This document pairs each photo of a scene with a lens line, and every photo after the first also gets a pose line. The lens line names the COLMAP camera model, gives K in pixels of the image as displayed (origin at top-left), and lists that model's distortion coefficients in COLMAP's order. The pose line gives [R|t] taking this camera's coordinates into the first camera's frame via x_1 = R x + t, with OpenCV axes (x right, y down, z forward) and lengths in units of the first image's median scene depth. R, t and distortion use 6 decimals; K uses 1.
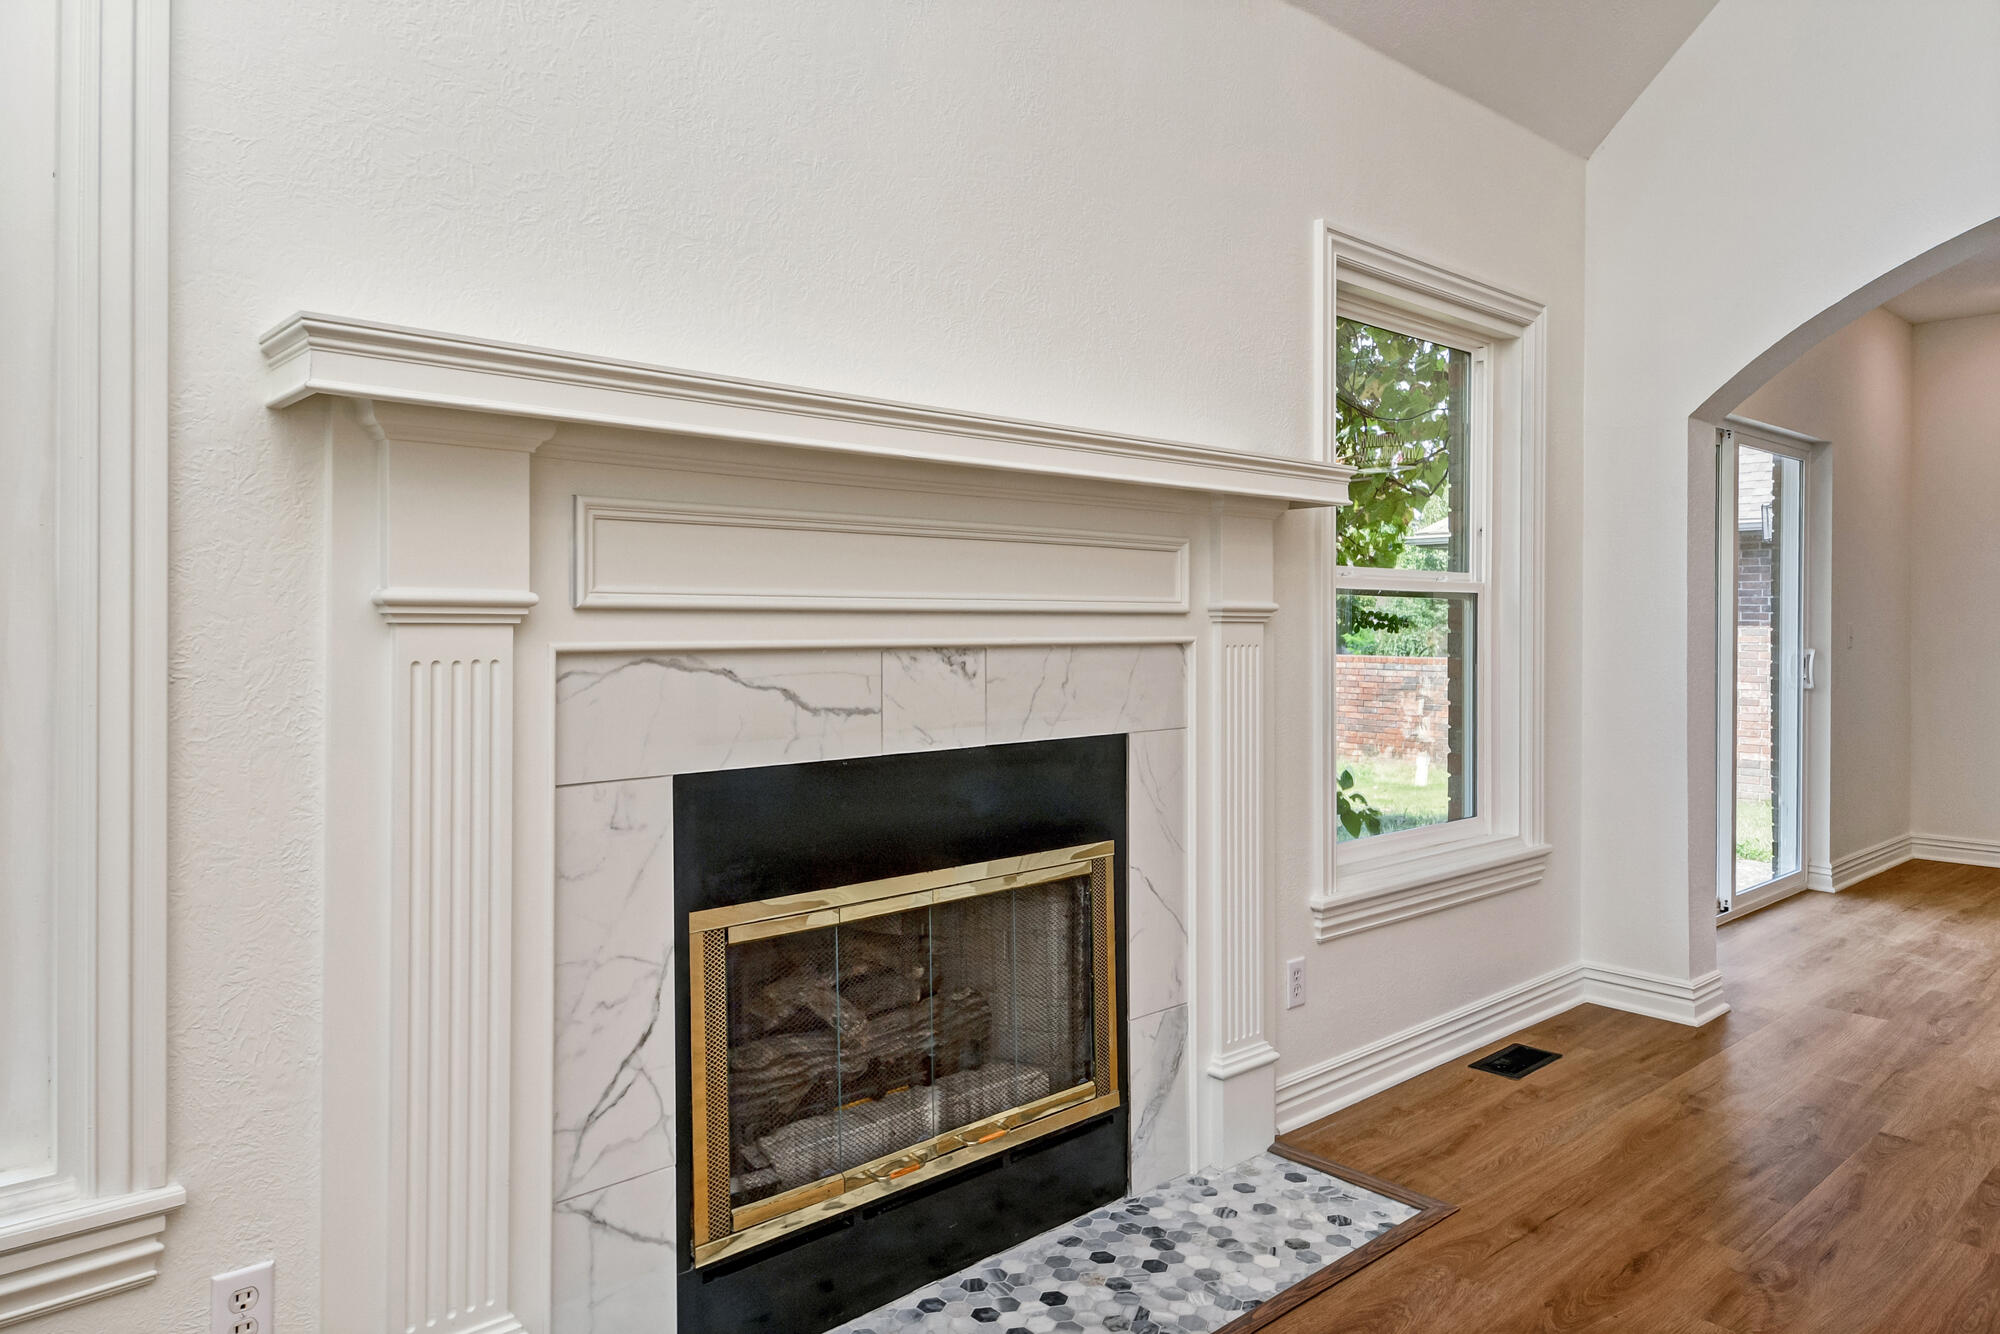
lens RADIAL K [[1283.7, 0, 974.2], [0, 1283.7, 612.3], [0, 0, 1]] dist [0.030298, -0.028533]
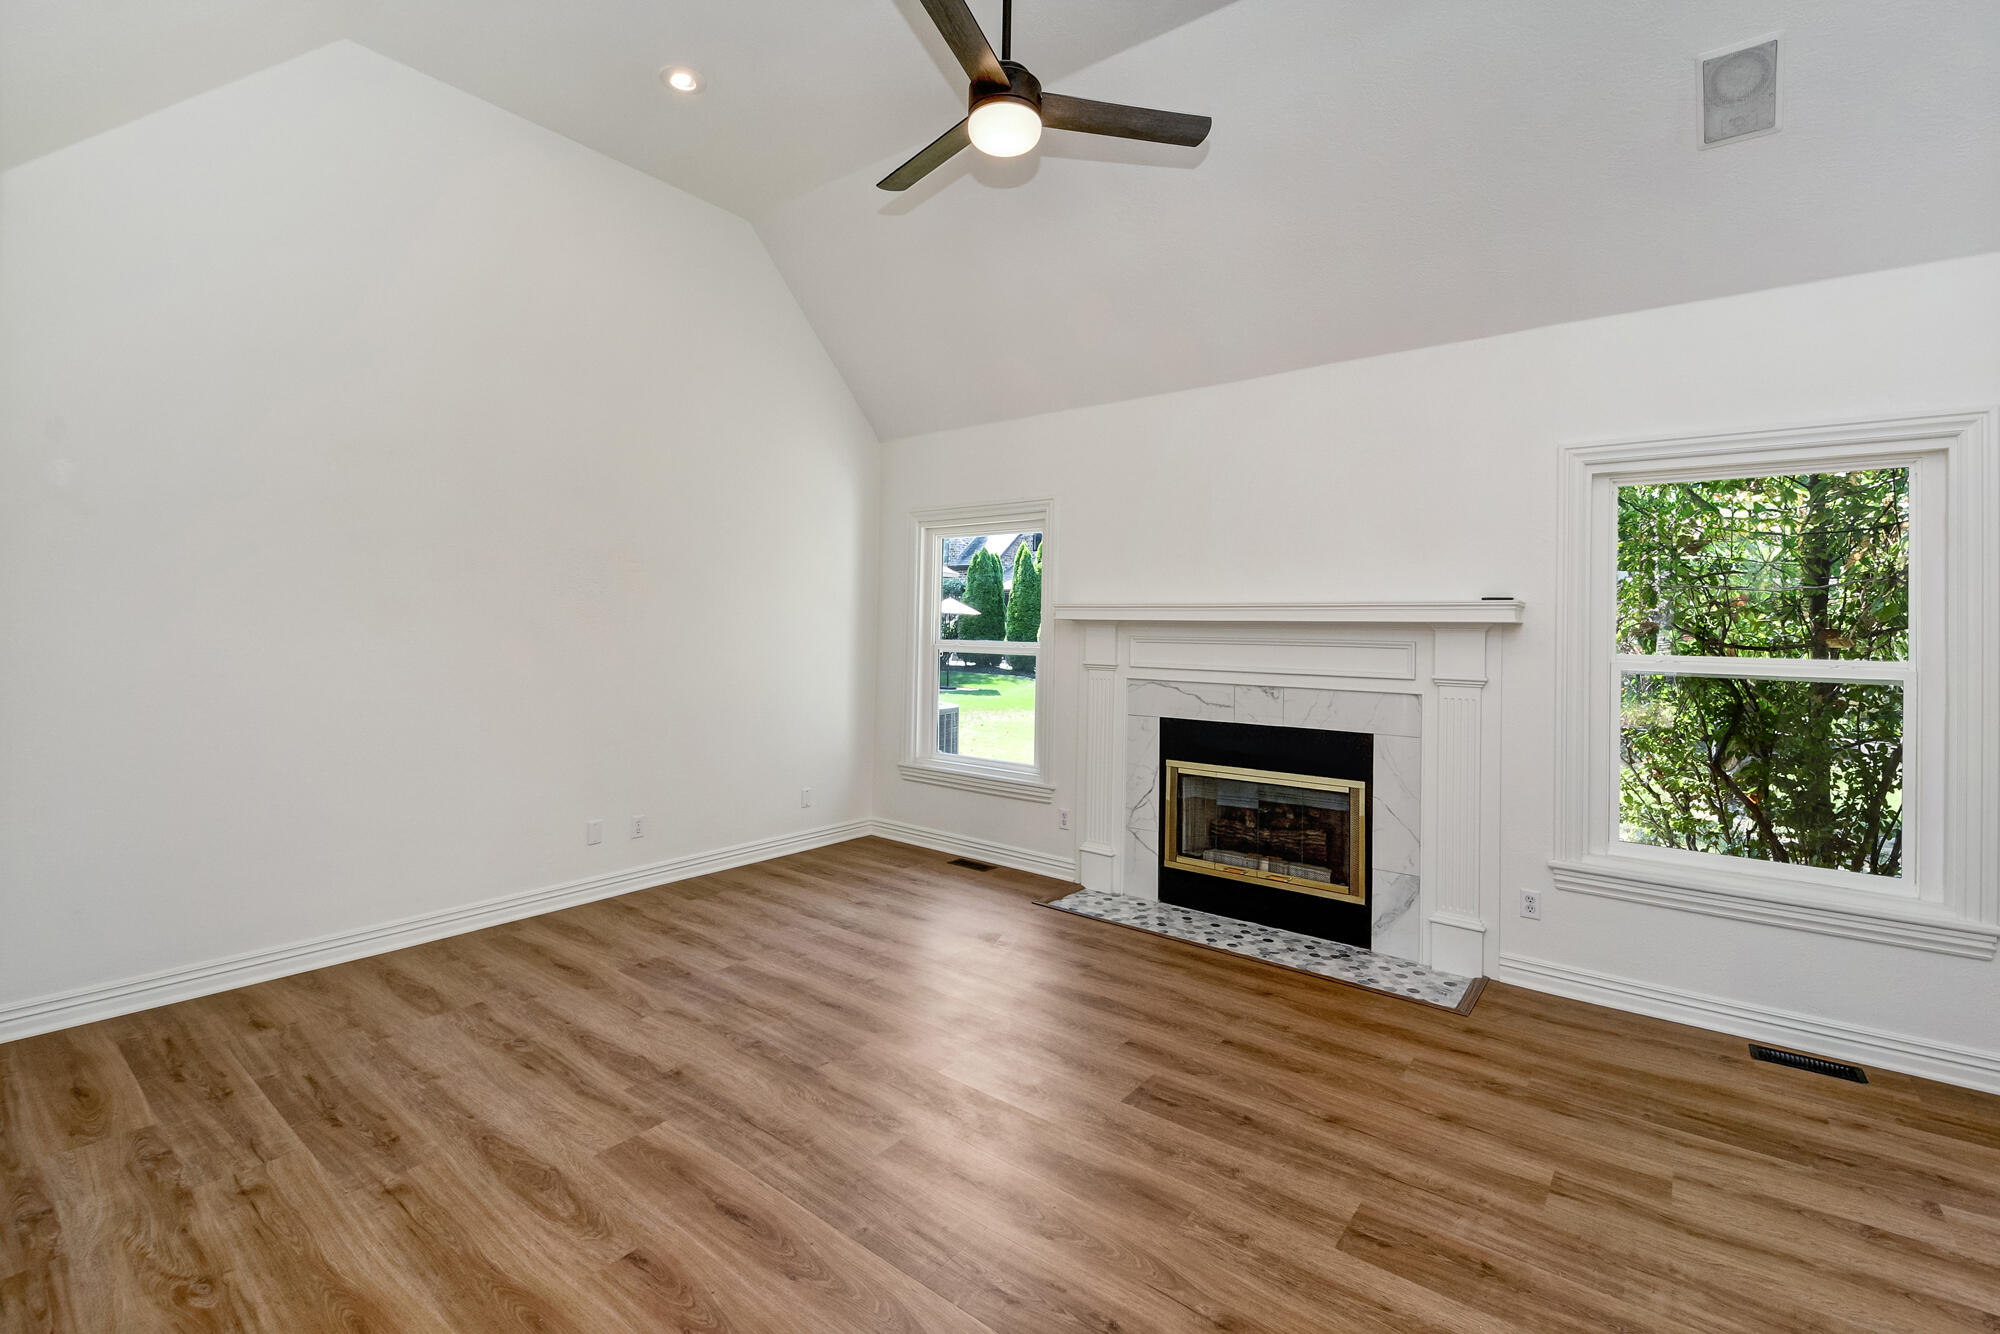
lens RADIAL K [[867.0, 0, 989.5], [0, 867.0, 627.1], [0, 0, 1]] dist [0.024727, -0.015829]
pose [[0.177552, -0.004227, -0.984102, 1.463118], [-0.012832, 0.999896, -0.006610, -0.066787], [0.984028, 0.013802, 0.177479, 0.115680]]
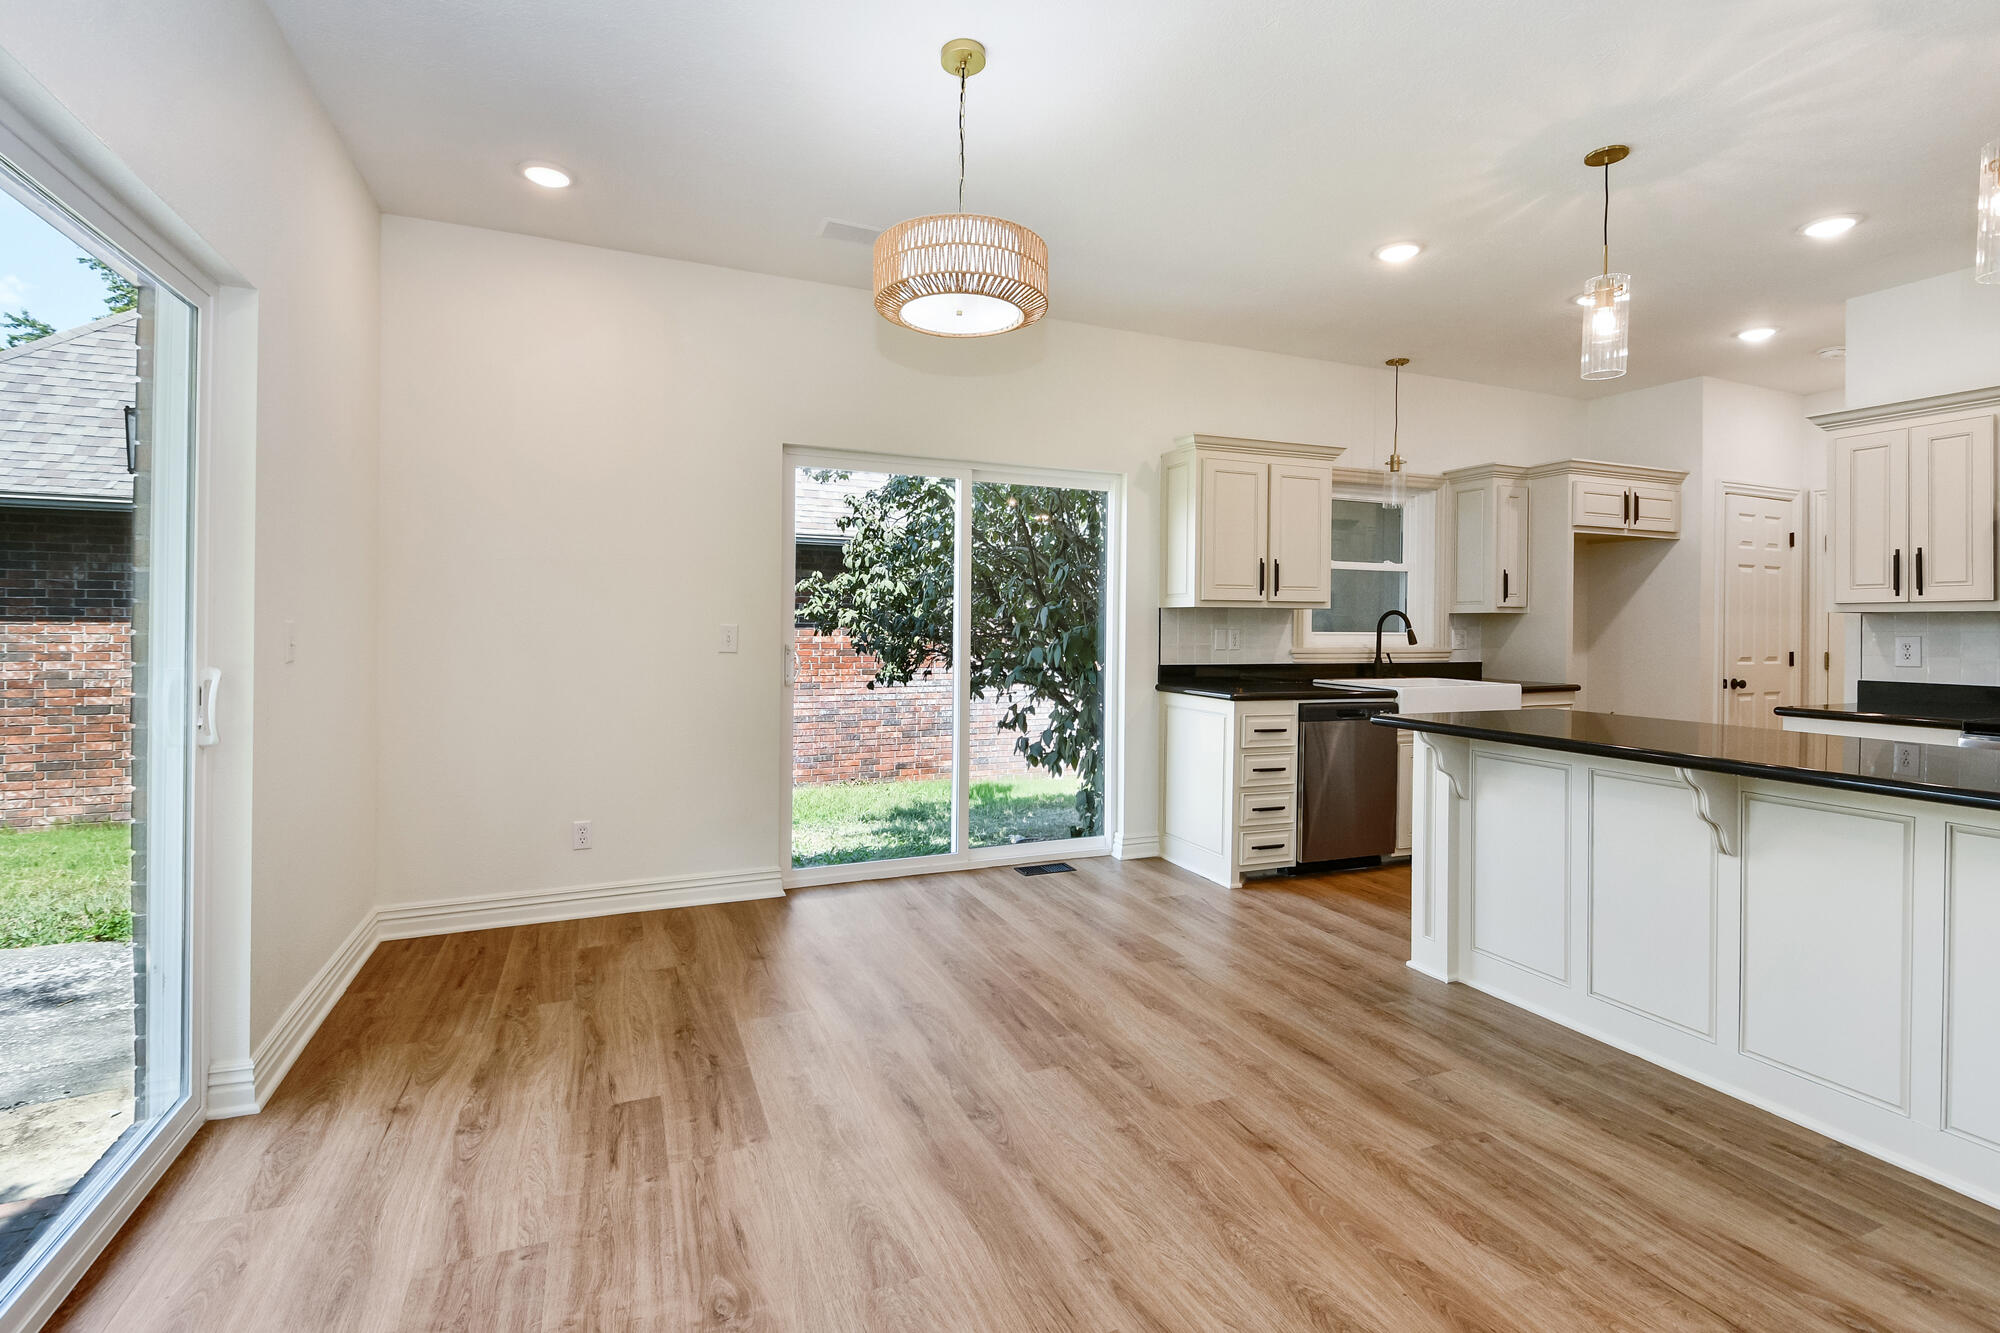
lens RADIAL K [[900.8, 0, 991.9], [0, 900.8, 635.4], [0, 0, 1]] dist [0.034303, -0.022807]
pose [[0.316508, -0.011927, 0.948515, 0.863324], [-0.012038, 0.999790, 0.016588, 0.009762], [-0.948513, -0.016669, 0.316298, 1.269921]]
